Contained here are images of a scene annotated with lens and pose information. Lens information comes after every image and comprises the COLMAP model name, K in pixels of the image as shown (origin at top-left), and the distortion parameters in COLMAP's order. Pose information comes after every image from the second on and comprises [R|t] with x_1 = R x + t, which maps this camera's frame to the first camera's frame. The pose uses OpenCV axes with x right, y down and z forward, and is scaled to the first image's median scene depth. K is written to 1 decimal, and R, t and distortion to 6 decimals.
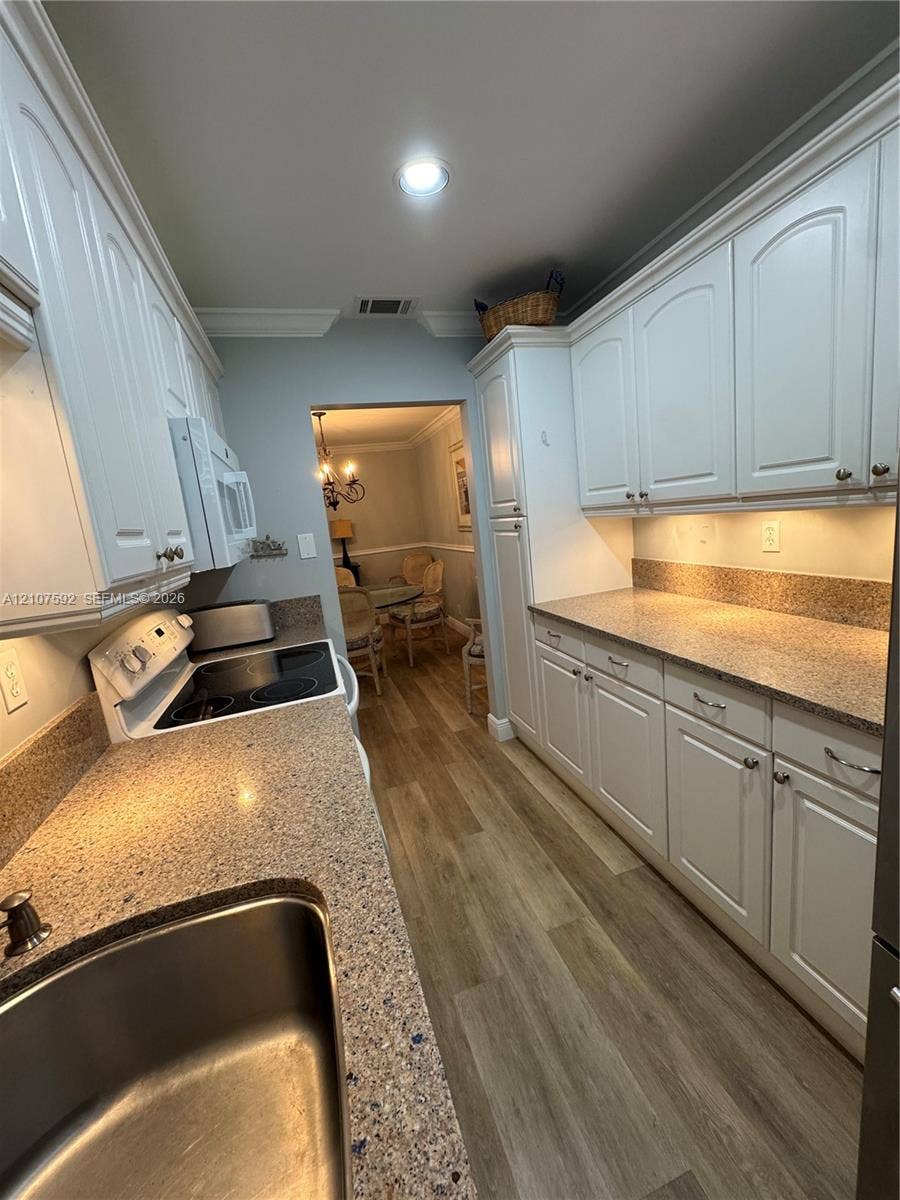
lens RADIAL K [[479.8, 0, 450.0], [0, 479.8, 600.0], [0, 0, 1]] dist [-0.002617, -0.000214]
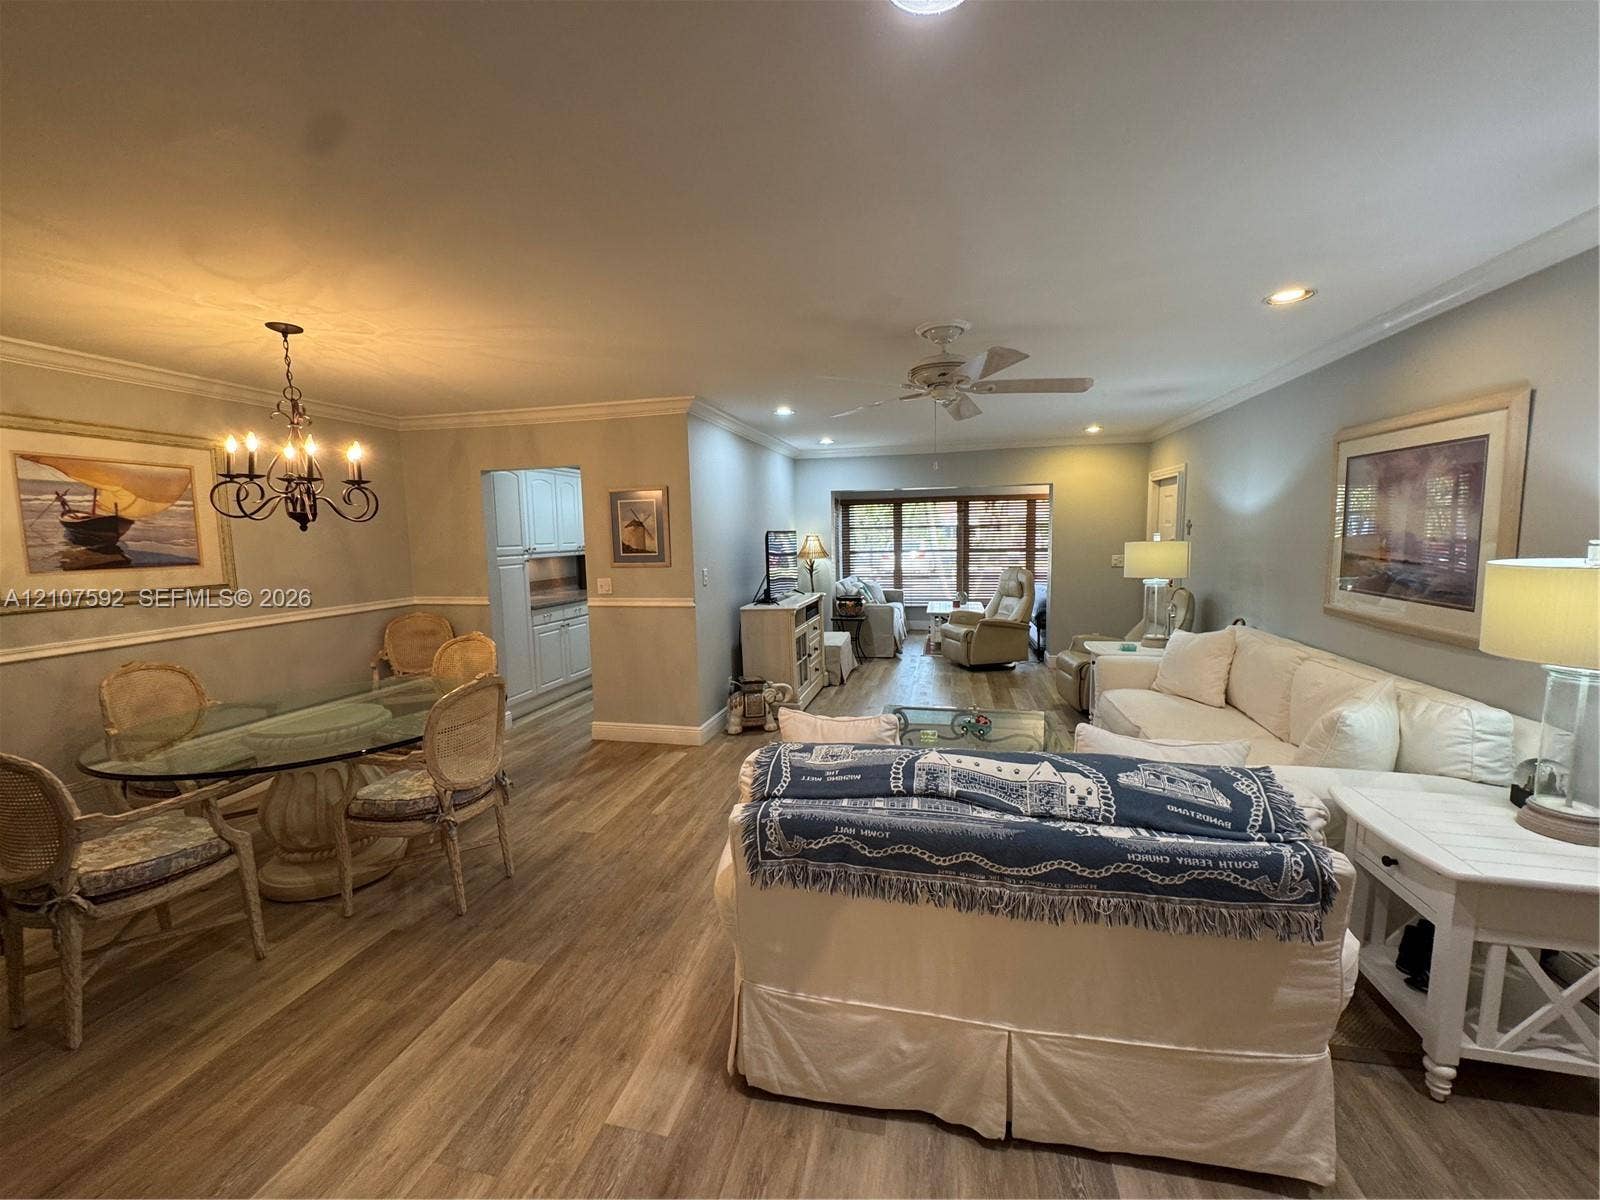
lens RADIAL K [[639.7, 0, 798.9], [0, 639.7, 600.4], [0, 0, 1]] dist [-0.002617, -0.000214]
pose [[-0.854073, 0.071300, 0.515242, -3.355586], [0.200812, 0.958962, 0.200165, -0.505342], [-0.479826, 0.274423, -0.833342, 4.485082]]
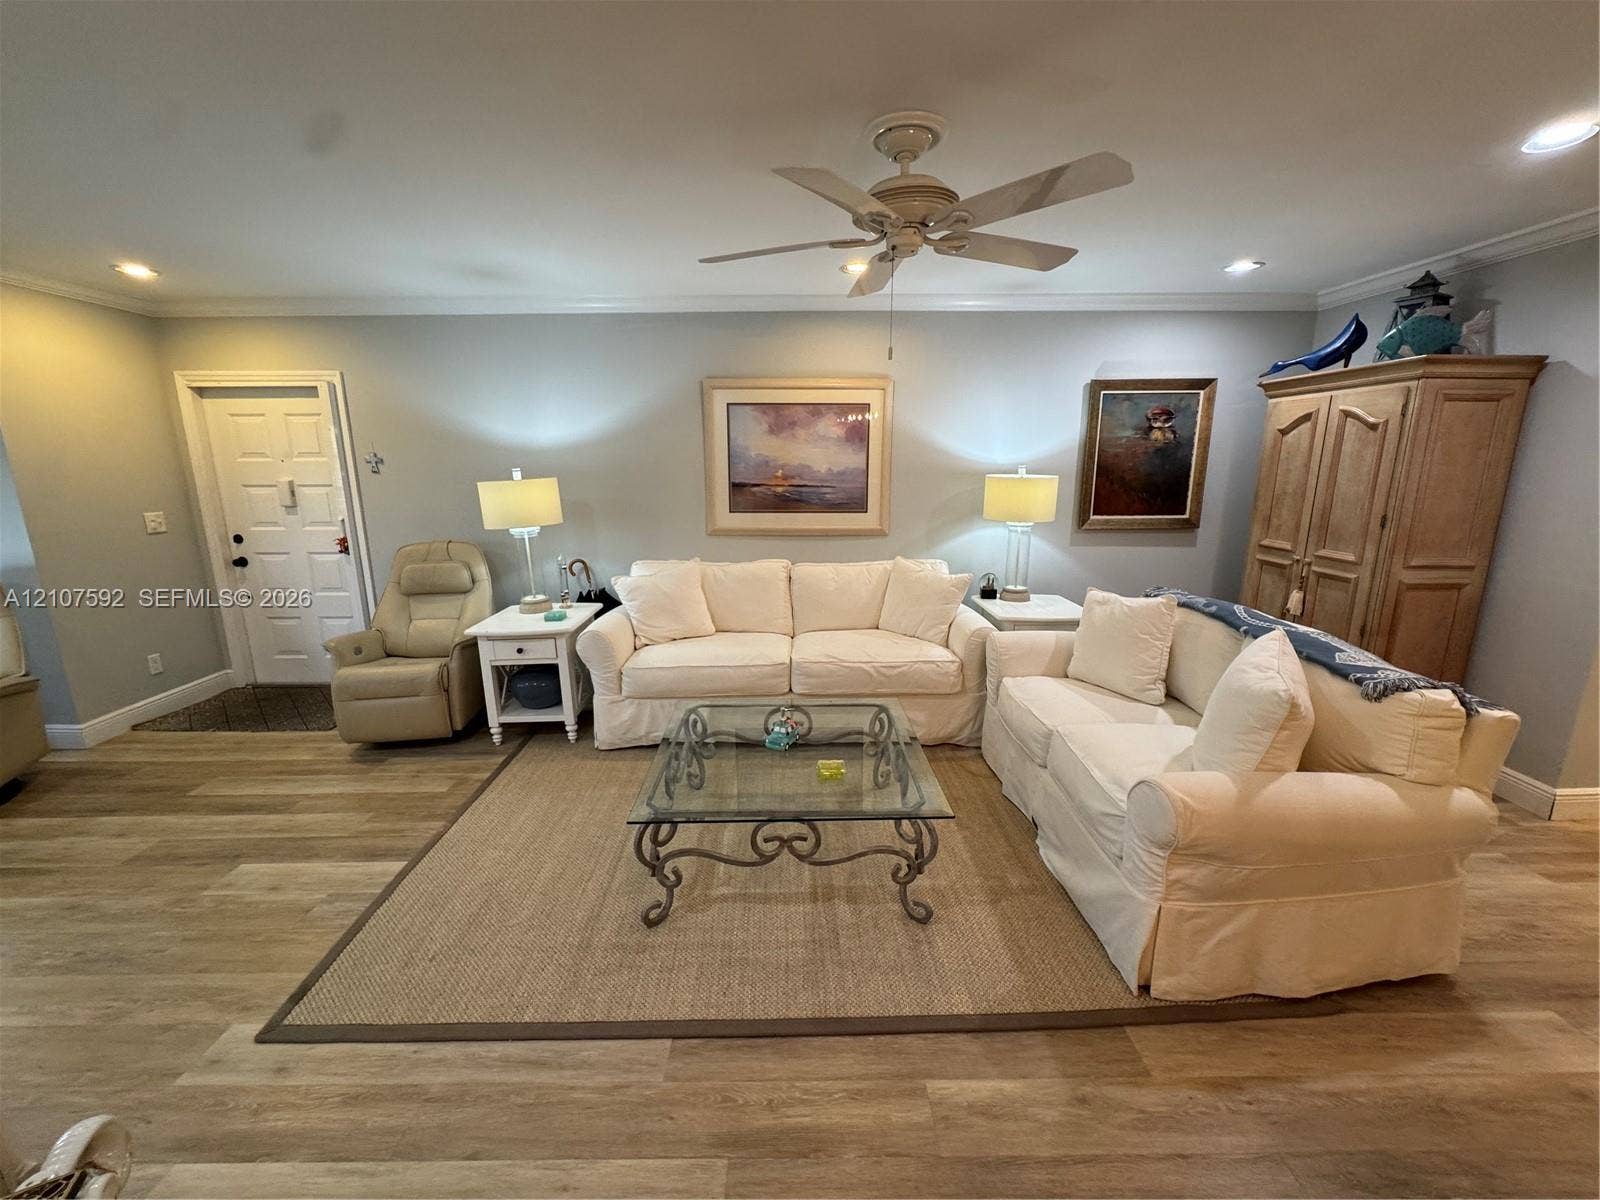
lens RADIAL K [[639.7, 0, 798.9], [0, 639.7, 600.4], [0, 0, 1]] dist [-0.002617, -0.000214]
pose [[-0.290385, 0.315017, -0.903571, -1.005688], [-0.131304, 0.922210, 0.363713, -0.396594], [0.947859, 0.224259, -0.226433, 2.445579]]
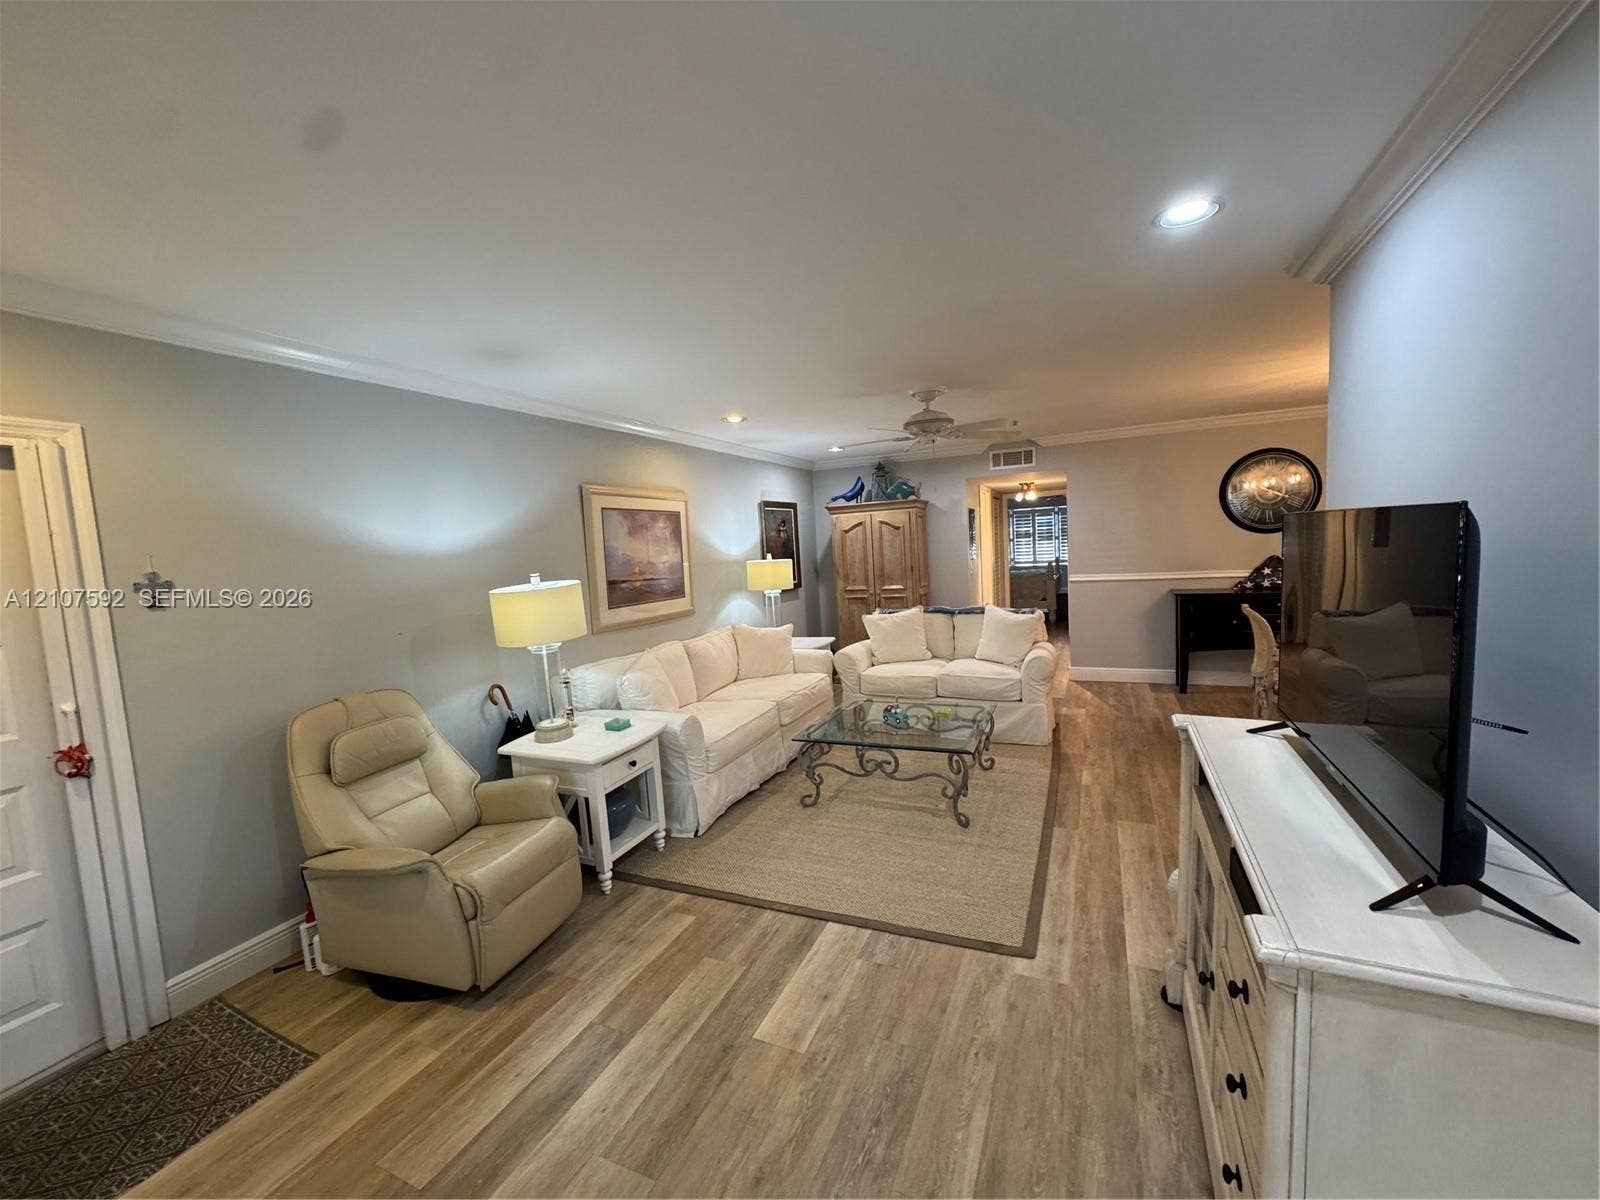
lens RADIAL K [[639.7, 0, 798.9], [0, 639.7, 600.4], [0, 0, 1]] dist [-0.002617, -0.000214]
pose [[0.741999, 0.124921, -0.658659, -1.018695], [-0.141335, 0.989553, 0.028461, 0.119364], [0.655333, 0.071973, 0.751903, -0.516295]]
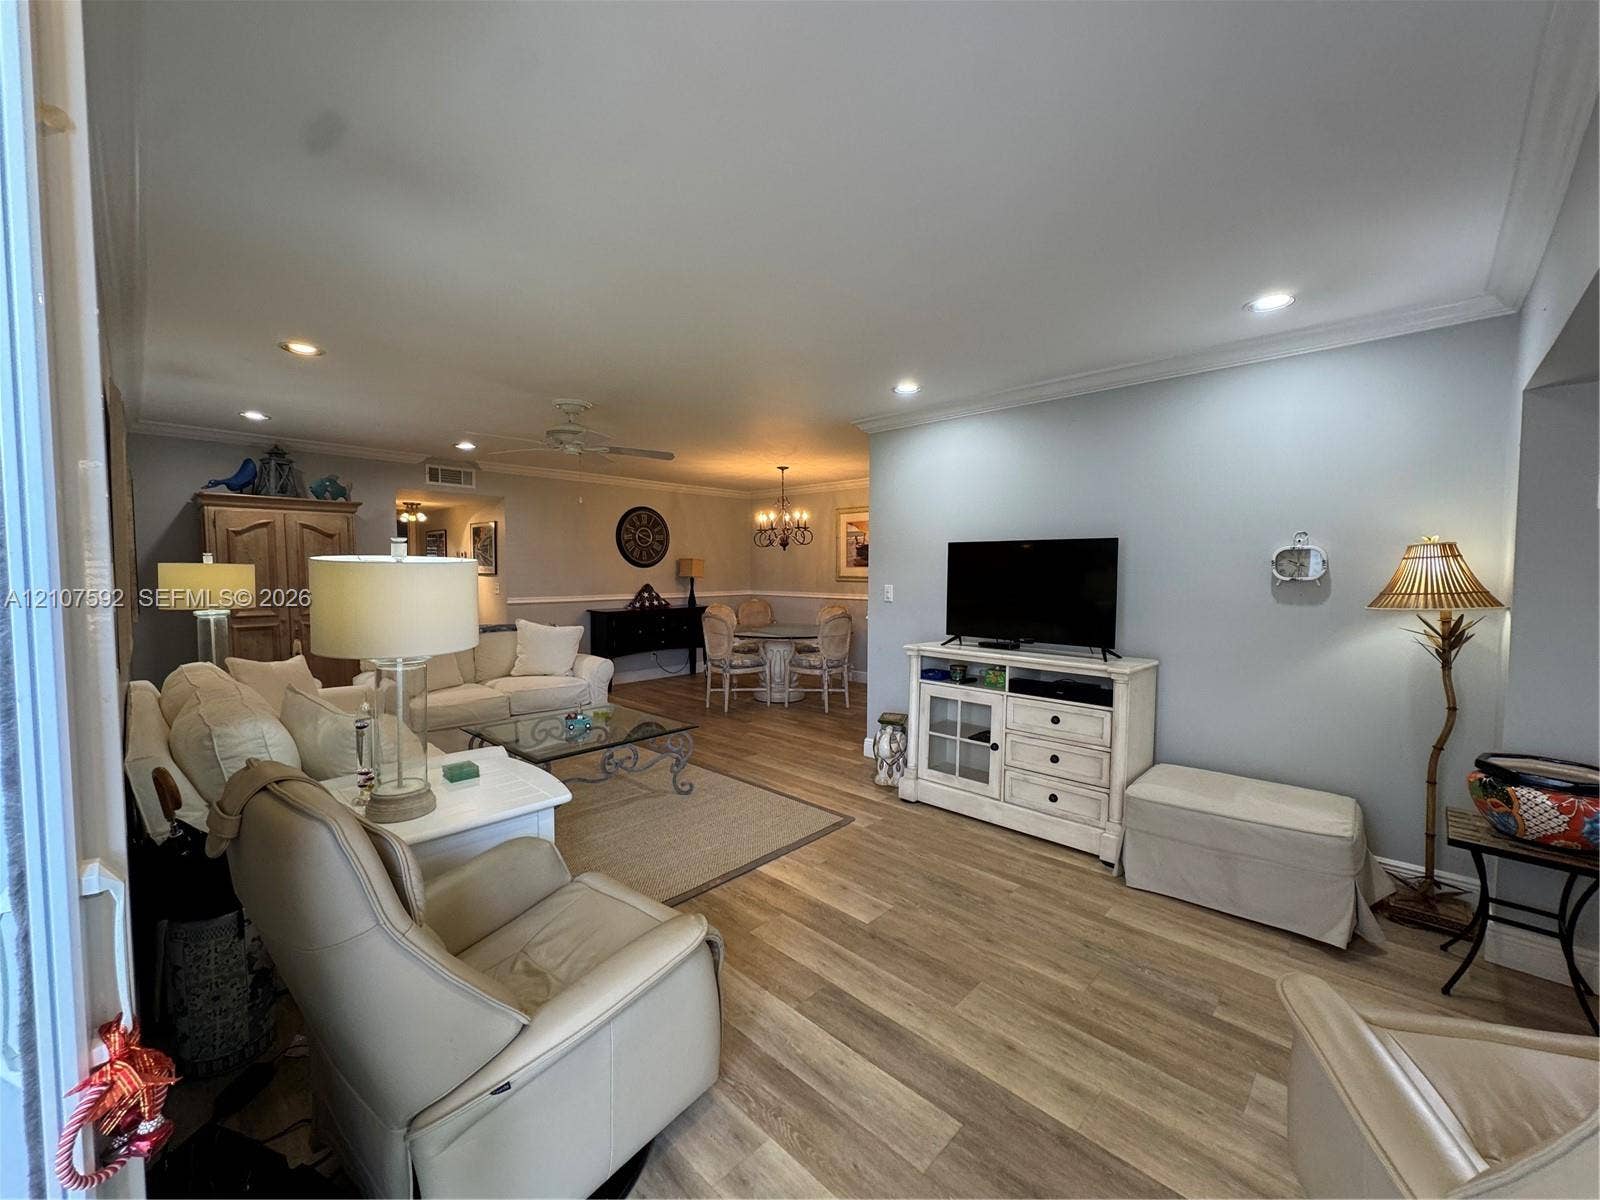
lens RADIAL K [[639.7, 0, 798.9], [0, 639.7, 600.4], [0, 0, 1]] dist [-0.002617, -0.000214]
pose [[0.872277, 0.086794, 0.481248, -3.159294], [-0.011592, 0.987516, -0.157089, 0.568375], [-0.488875, 0.131447, 0.862394, -1.027533]]
